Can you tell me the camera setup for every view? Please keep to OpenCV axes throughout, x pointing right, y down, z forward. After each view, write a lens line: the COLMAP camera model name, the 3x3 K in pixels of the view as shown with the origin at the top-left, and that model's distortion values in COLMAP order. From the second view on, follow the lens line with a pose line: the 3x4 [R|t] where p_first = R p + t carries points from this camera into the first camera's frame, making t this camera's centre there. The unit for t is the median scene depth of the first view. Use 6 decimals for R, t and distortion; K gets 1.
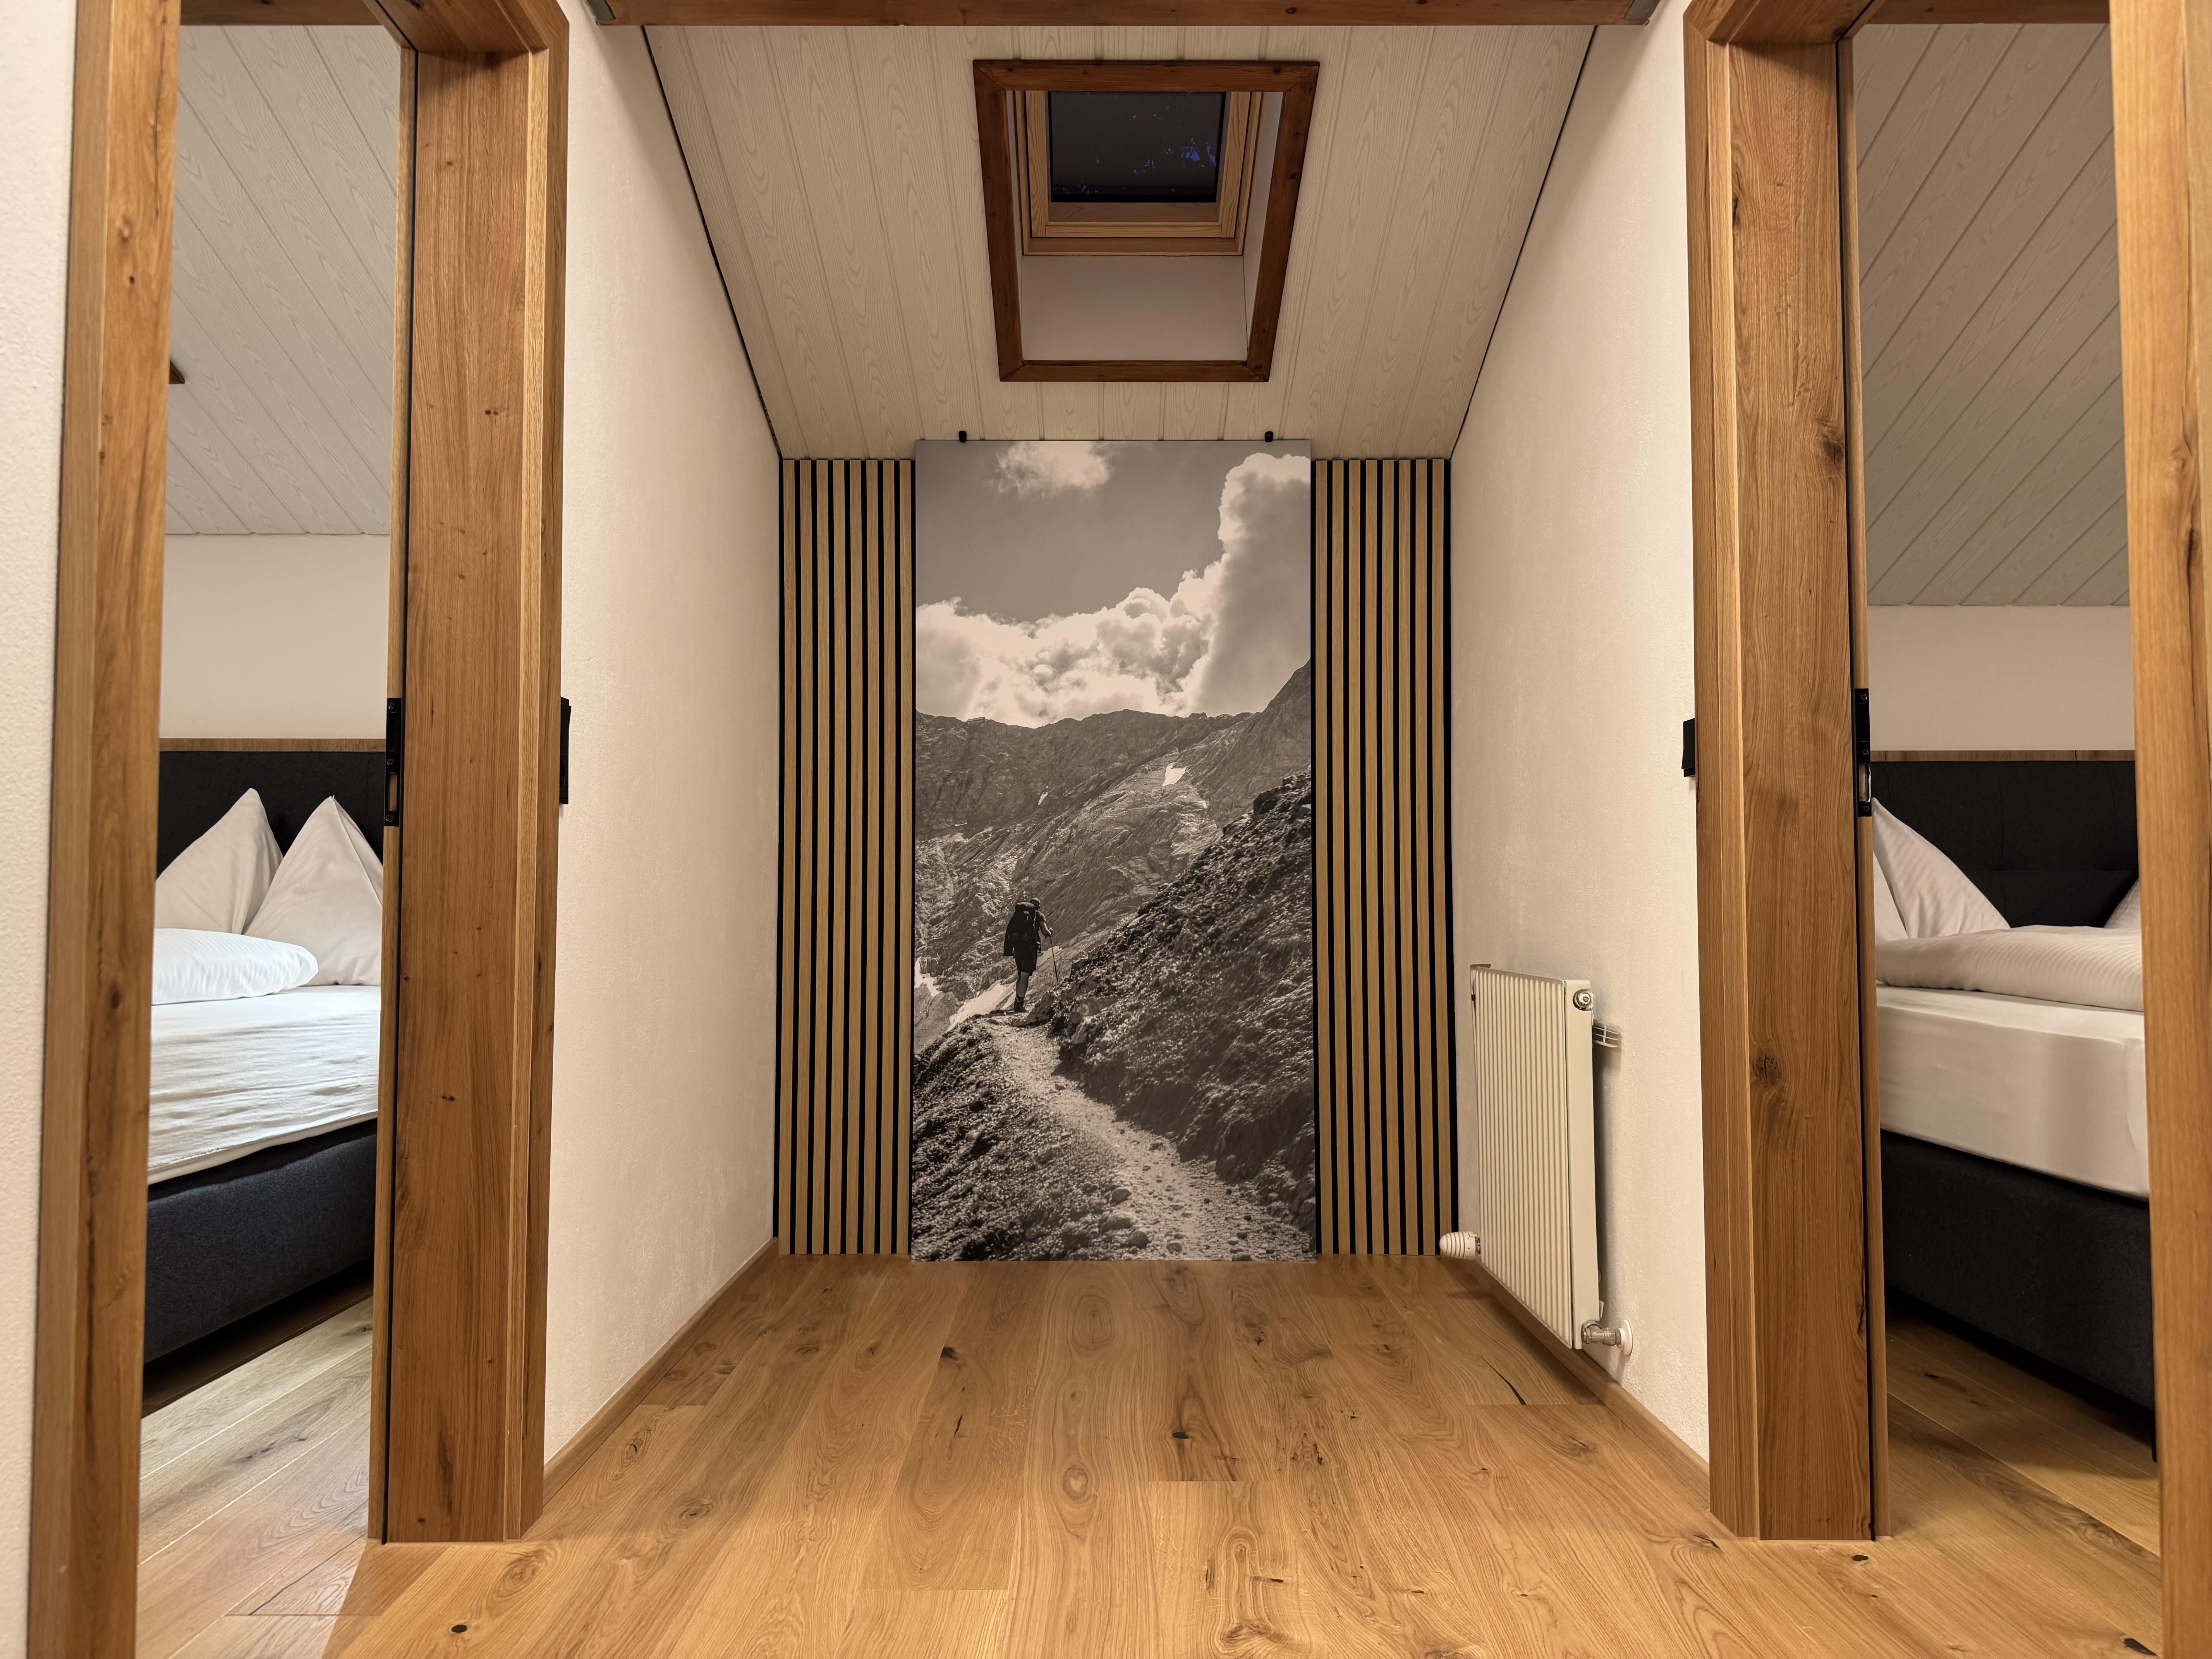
lens RADIAL K [[1551.4, 0, 1102.9], [0, 1551.4, 837.6], [0, 0, 1]] dist [0.062381, -0.079296]
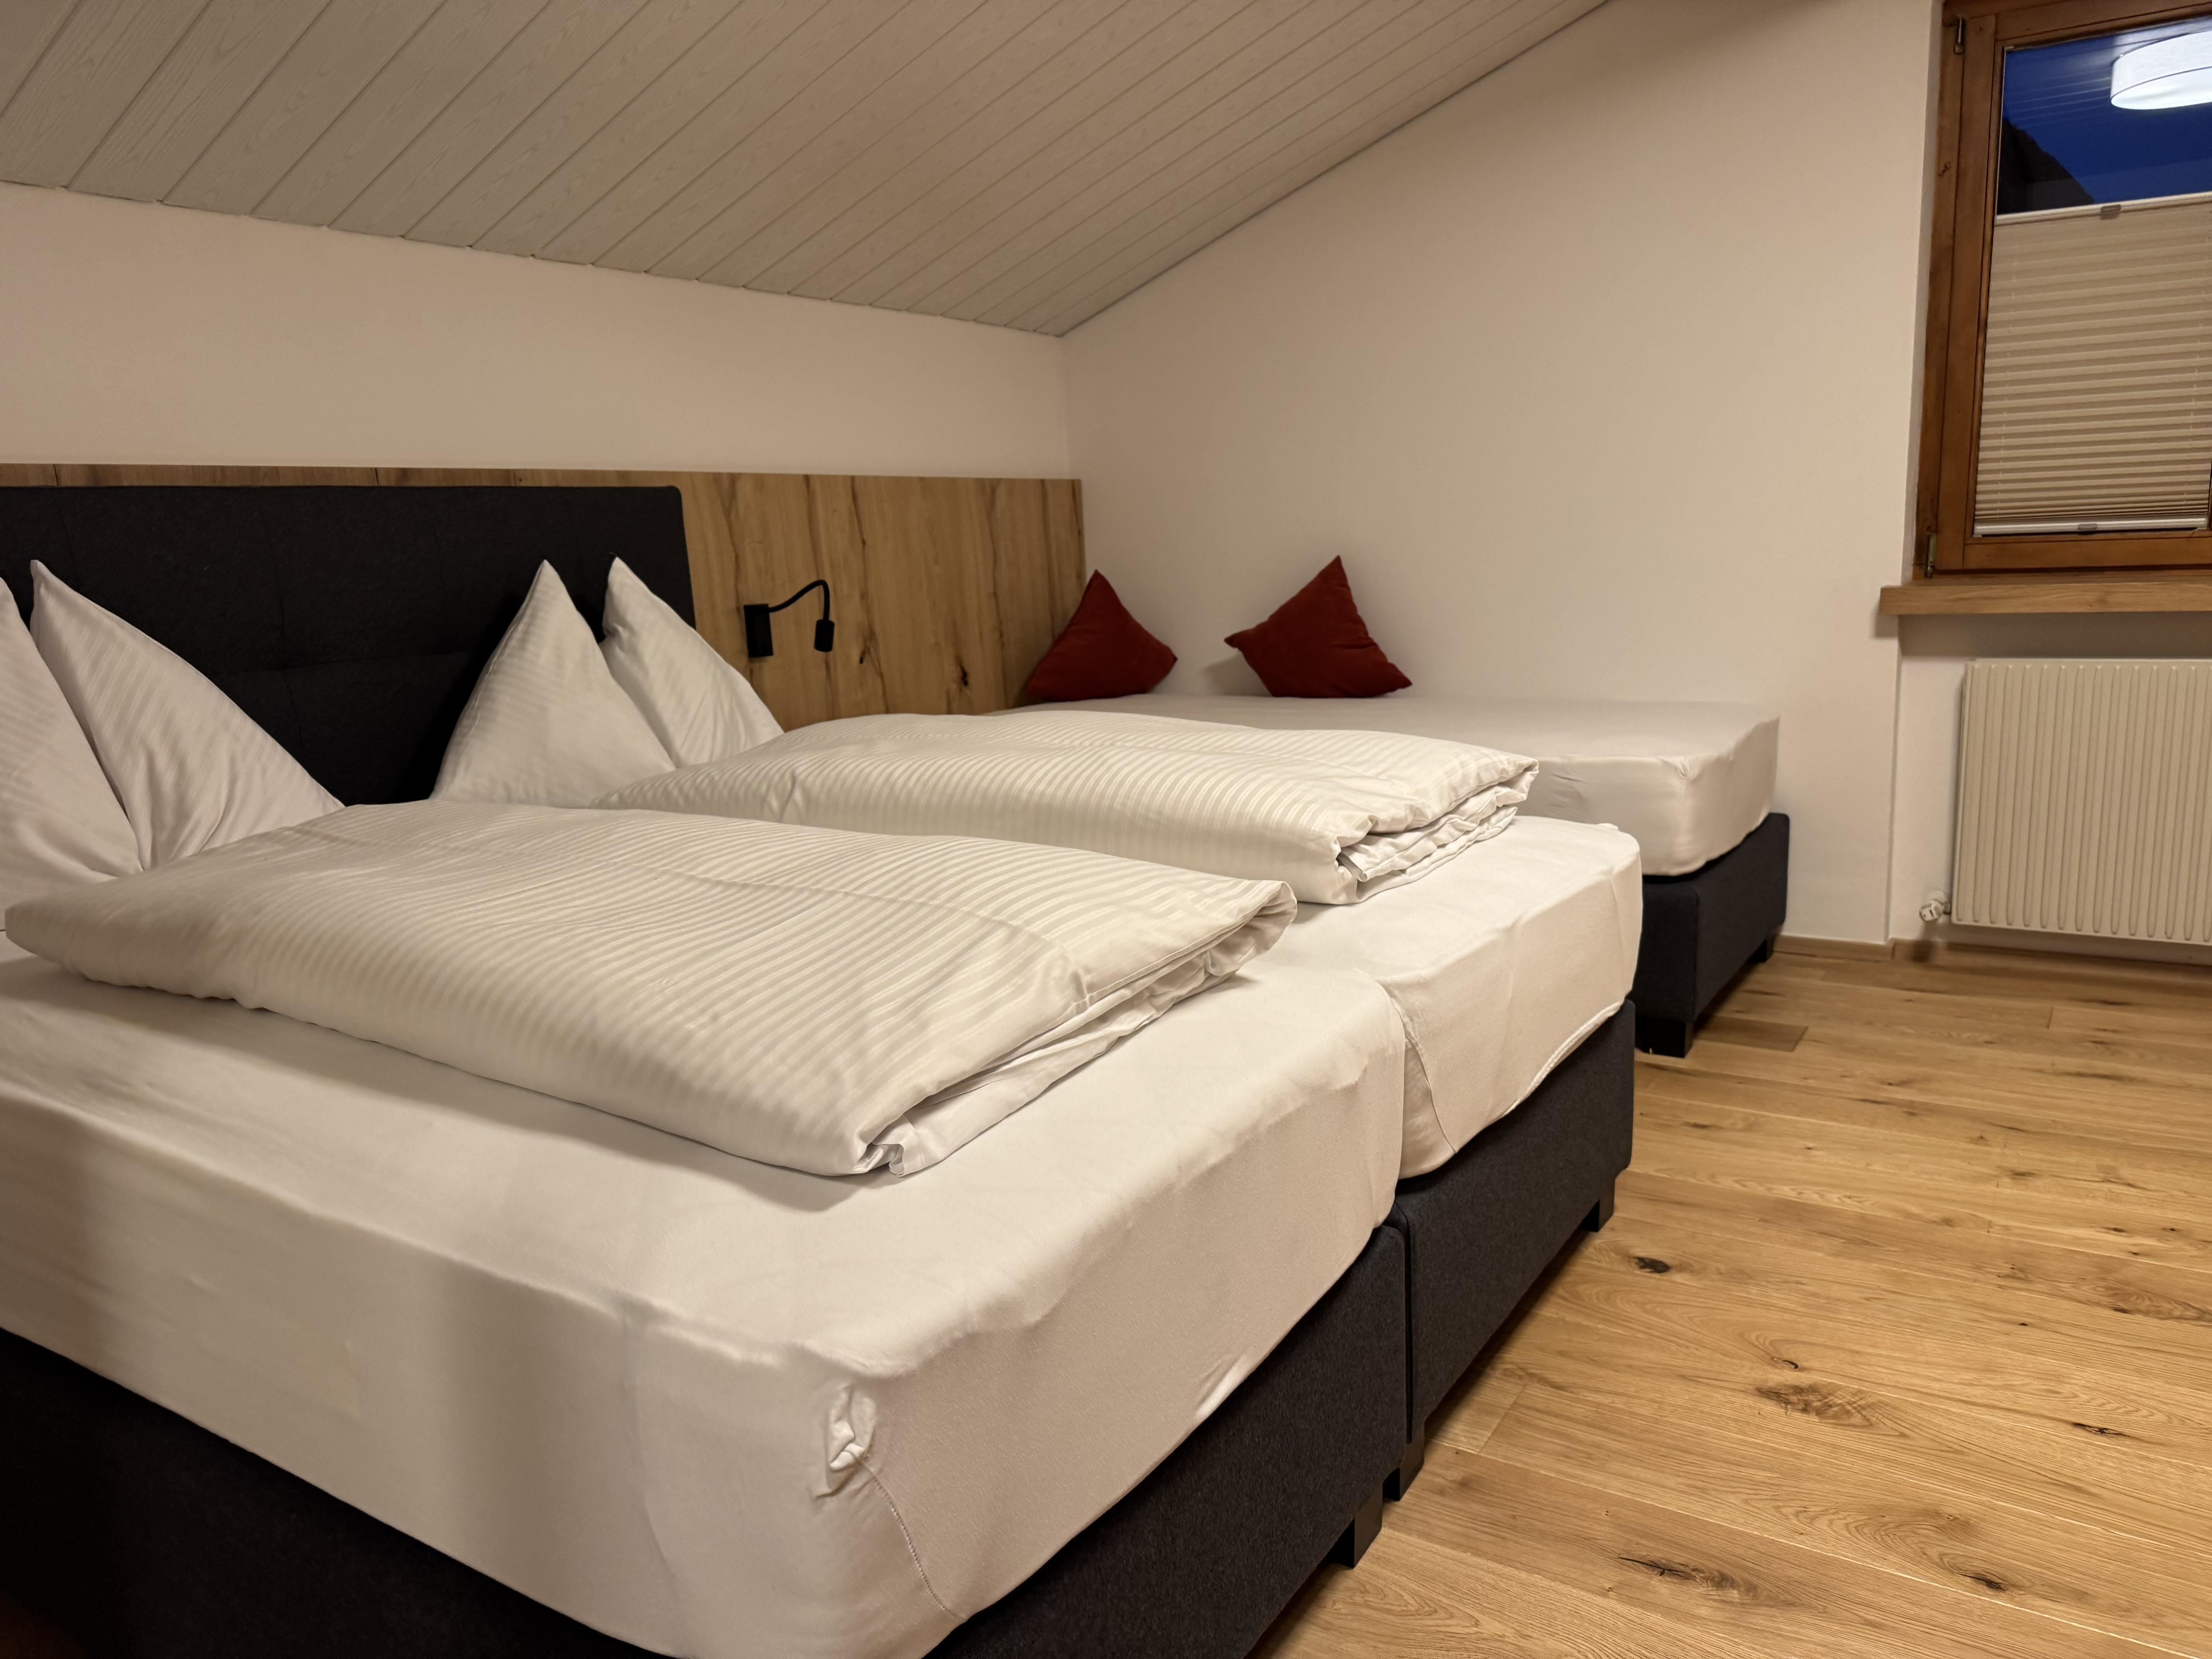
lens RADIAL K [[1551.4, 0, 1102.9], [0, 1551.4, 837.6], [0, 0, 1]] dist [0.062381, -0.079296]
pose [[0.548439, -0.181951, 0.816155, 0.307292], [0.008811, 0.977242, 0.211943, -0.055310], [-0.836144, -0.109046, 0.537561, 0.518347]]
